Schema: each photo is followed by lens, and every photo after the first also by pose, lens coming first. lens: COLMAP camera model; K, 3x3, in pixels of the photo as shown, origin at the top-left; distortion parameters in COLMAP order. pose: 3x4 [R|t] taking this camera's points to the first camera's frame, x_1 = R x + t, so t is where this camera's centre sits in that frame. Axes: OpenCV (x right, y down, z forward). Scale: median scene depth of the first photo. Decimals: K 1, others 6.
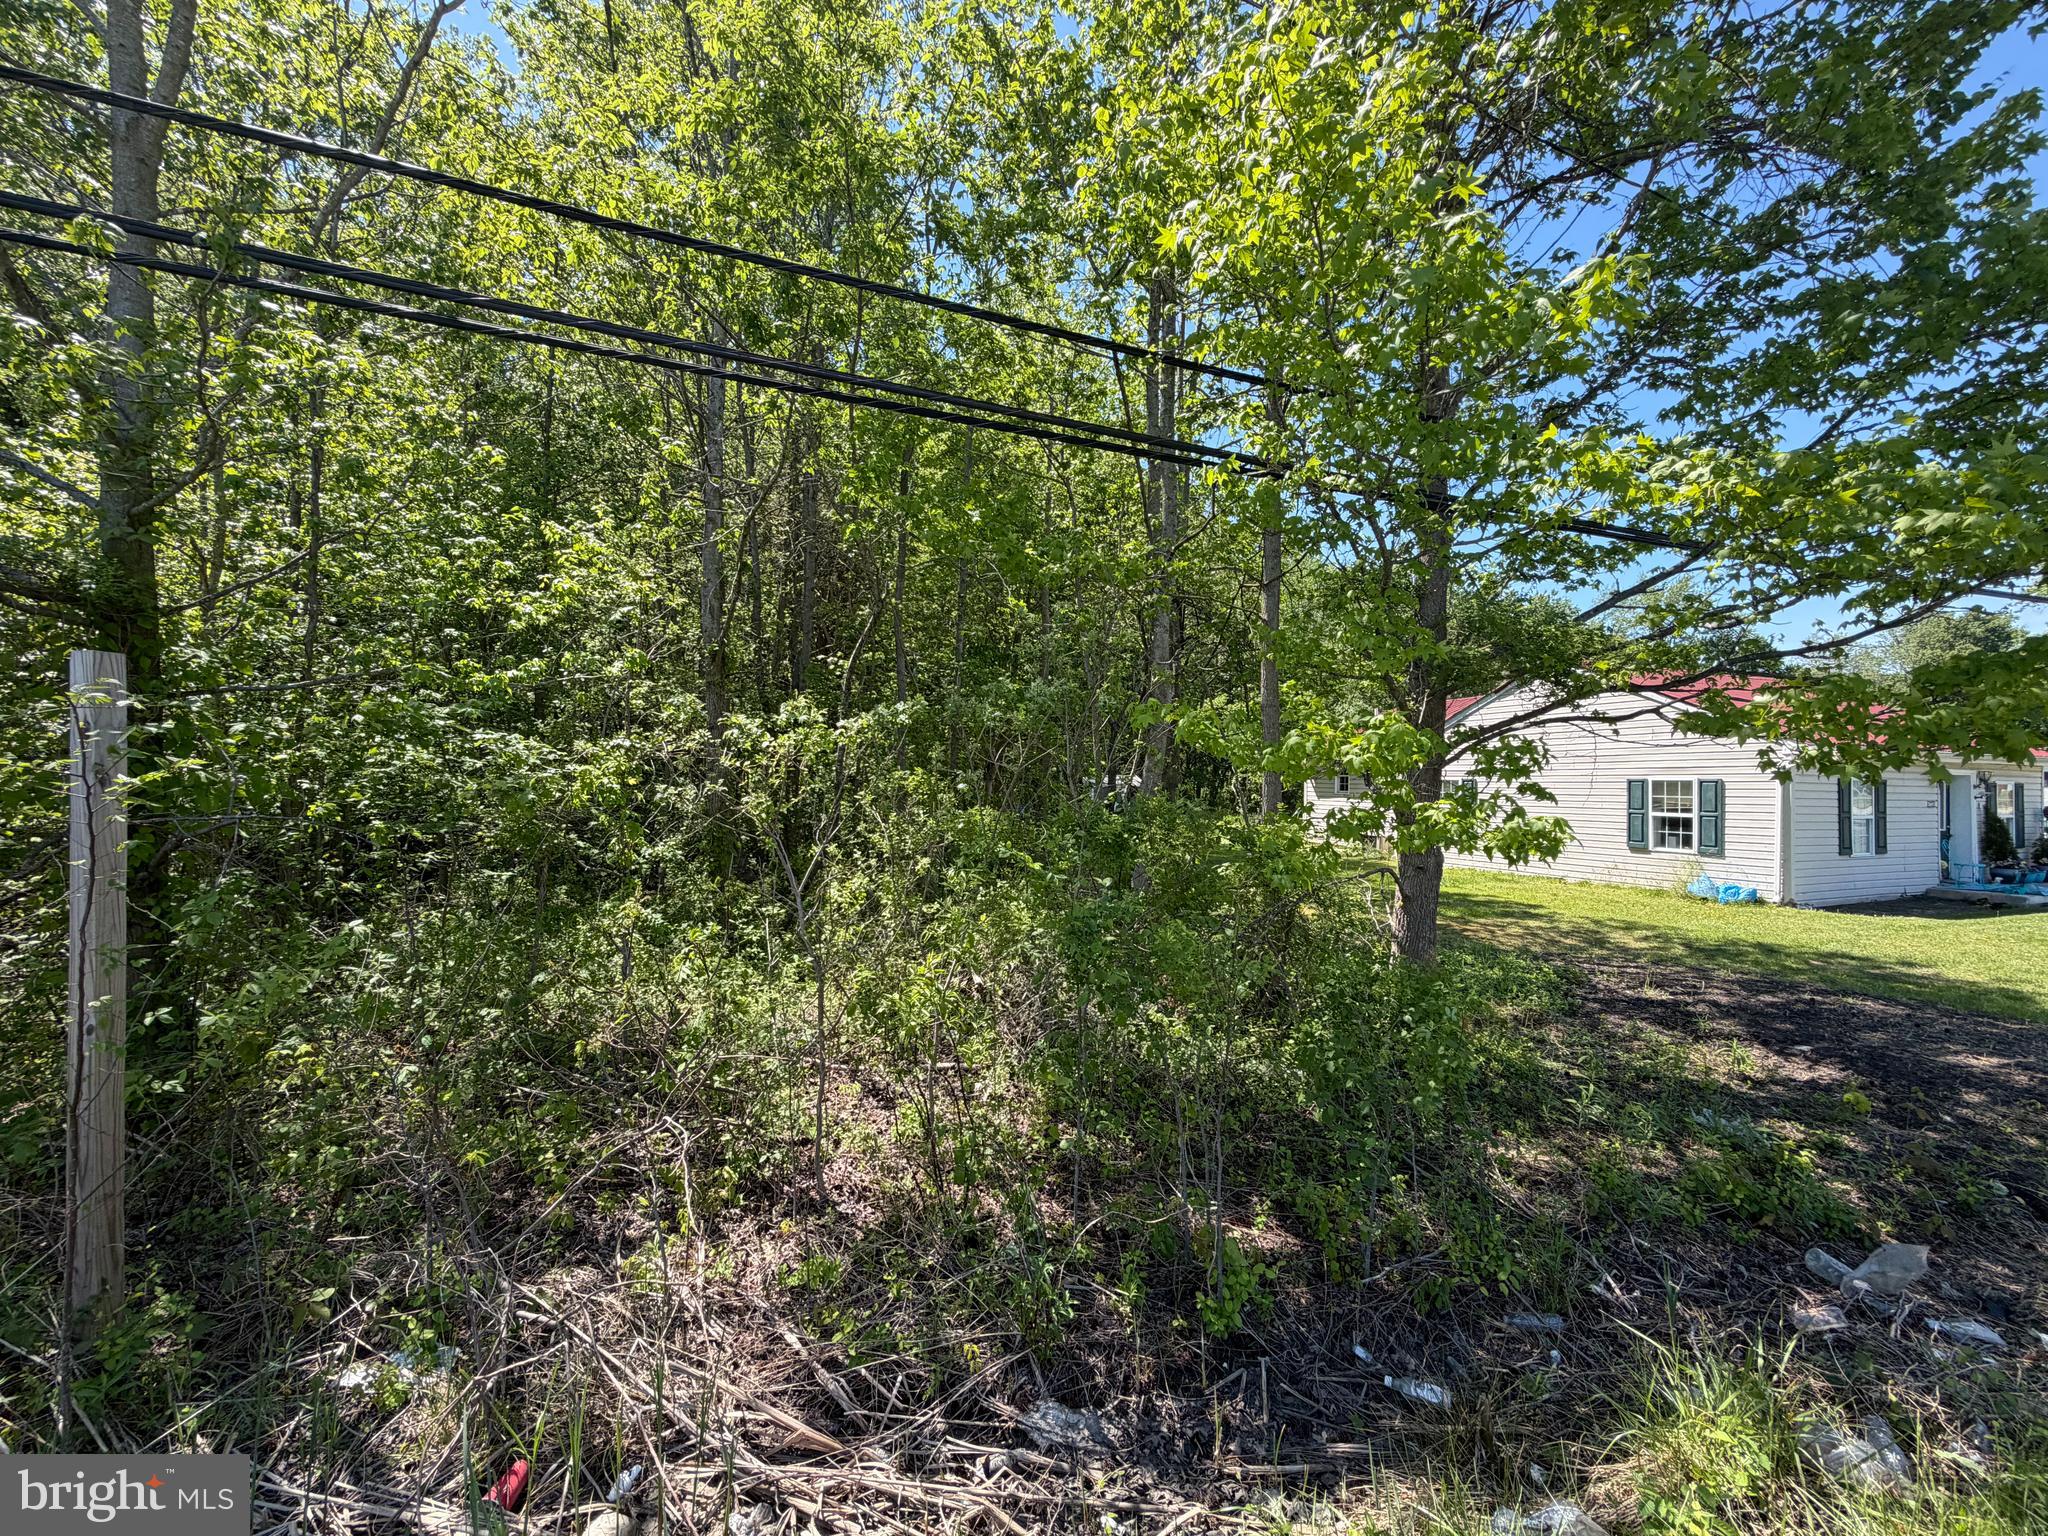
lens RADIAL K [[787.2, 0, 1024.0], [0, 787.2, 768.0], [0, 0, 1]] dist [-0.011816, 0.000467]
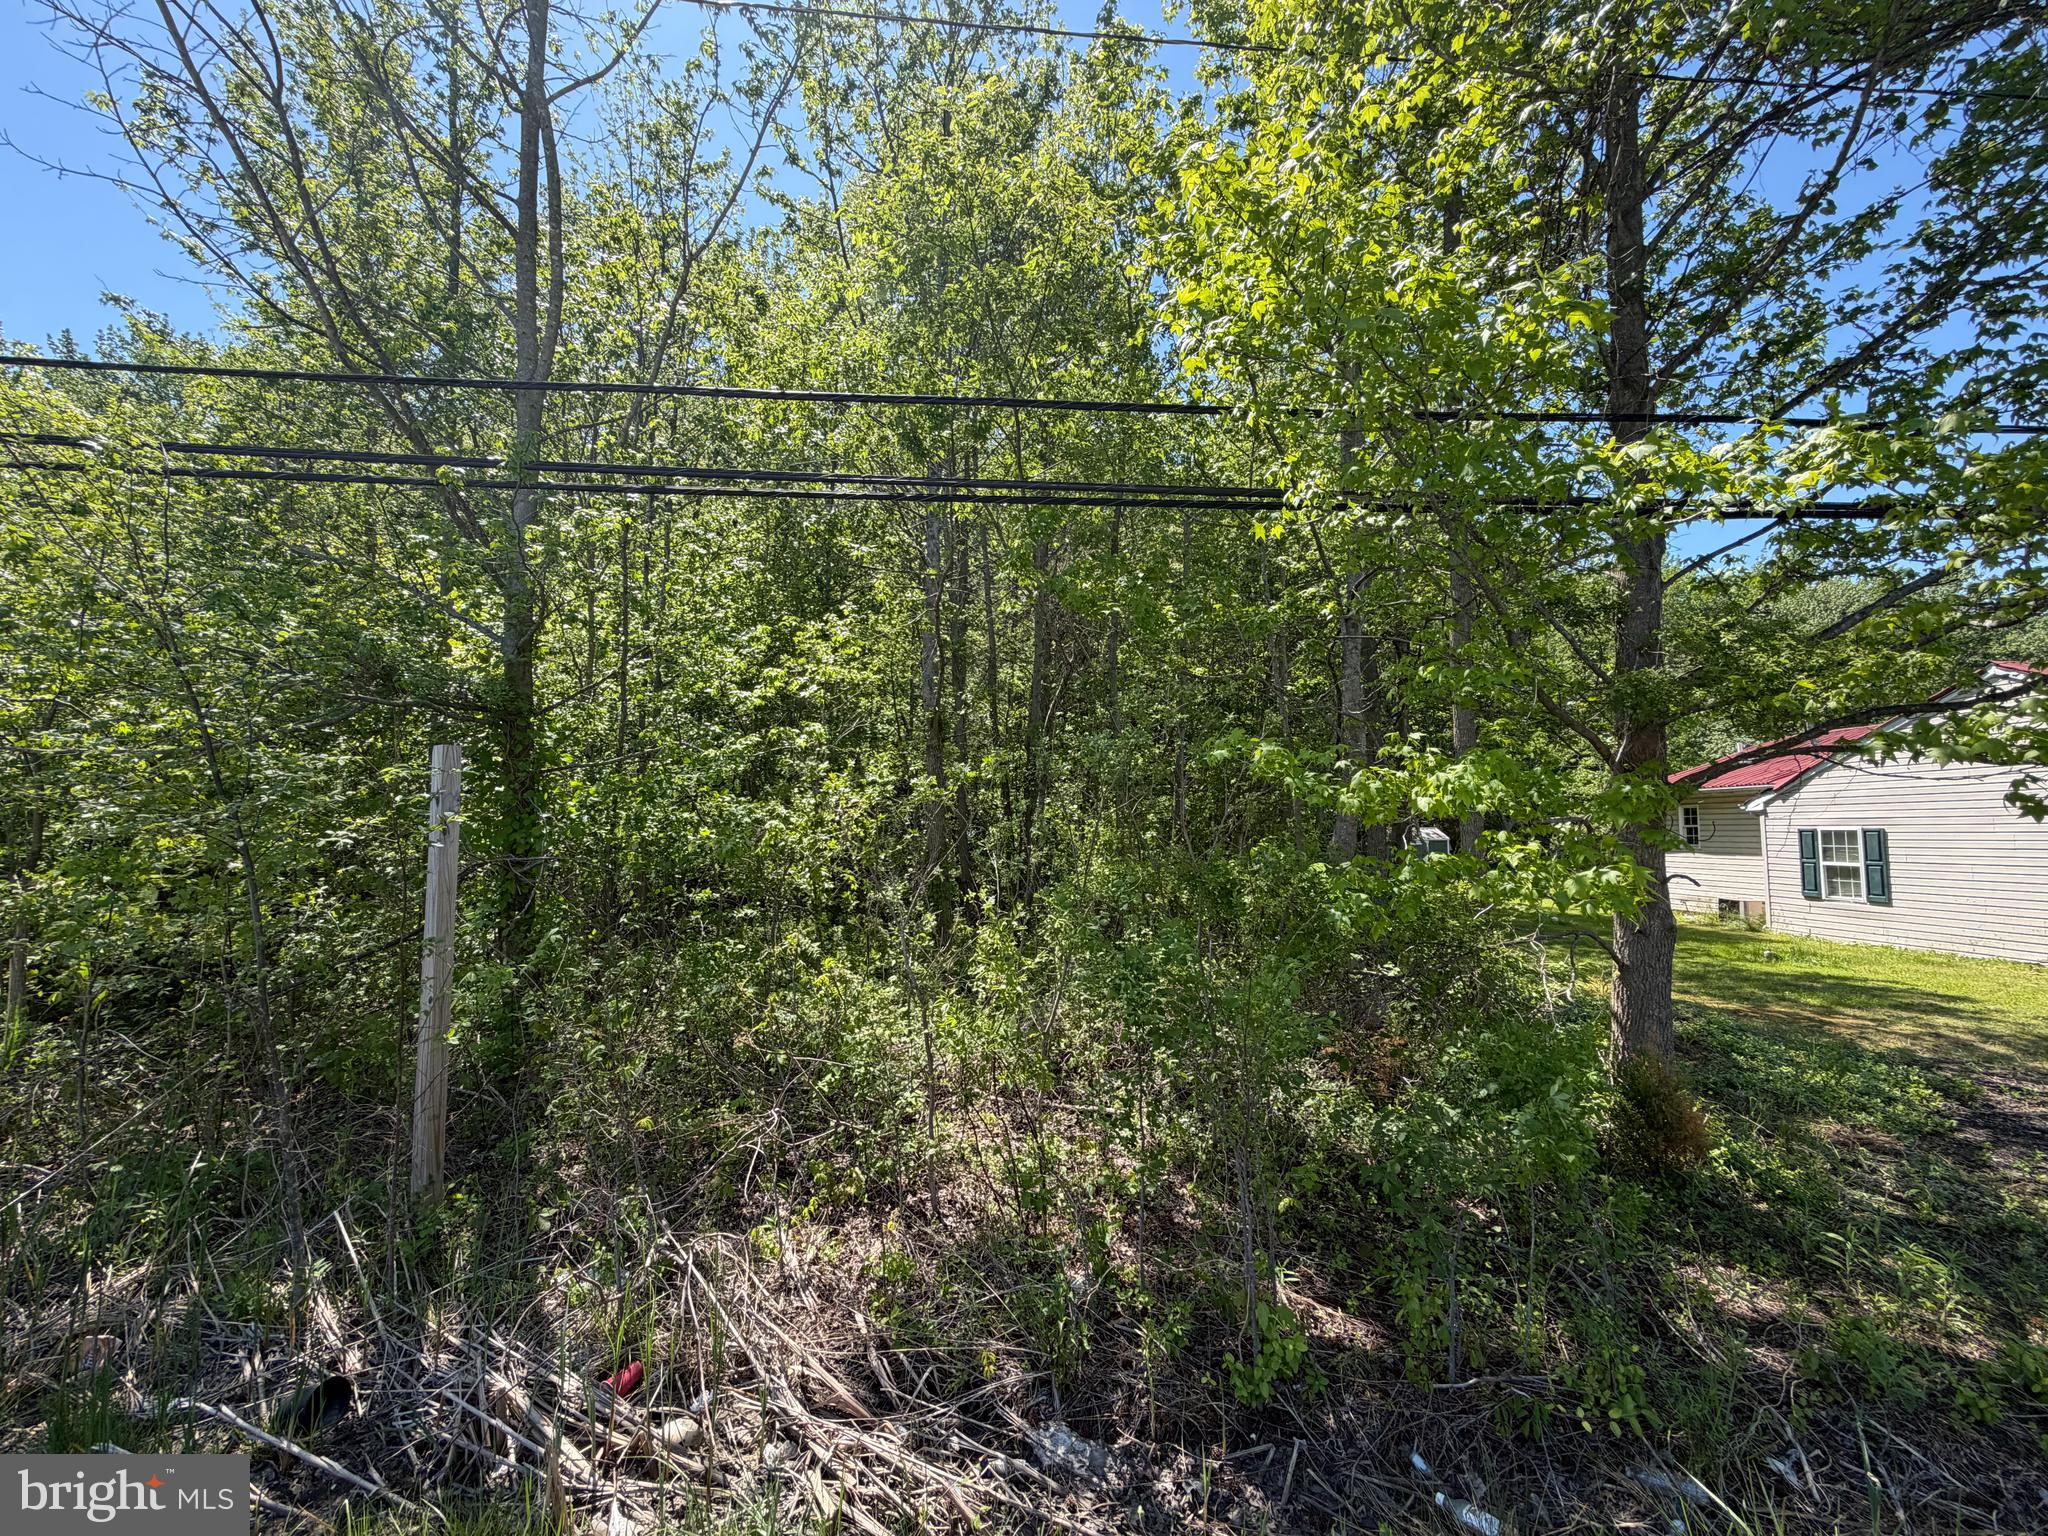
lens RADIAL K [[787.2, 0, 1024.0], [0, 787.2, 768.0], [0, 0, 1]] dist [-0.011816, 0.000467]
pose [[0.942960, -0.031357, -0.331427, 0.334087], [0.007827, 0.997367, -0.072092, 0.013259], [0.332815, 0.065386, 0.940722, -0.046742]]
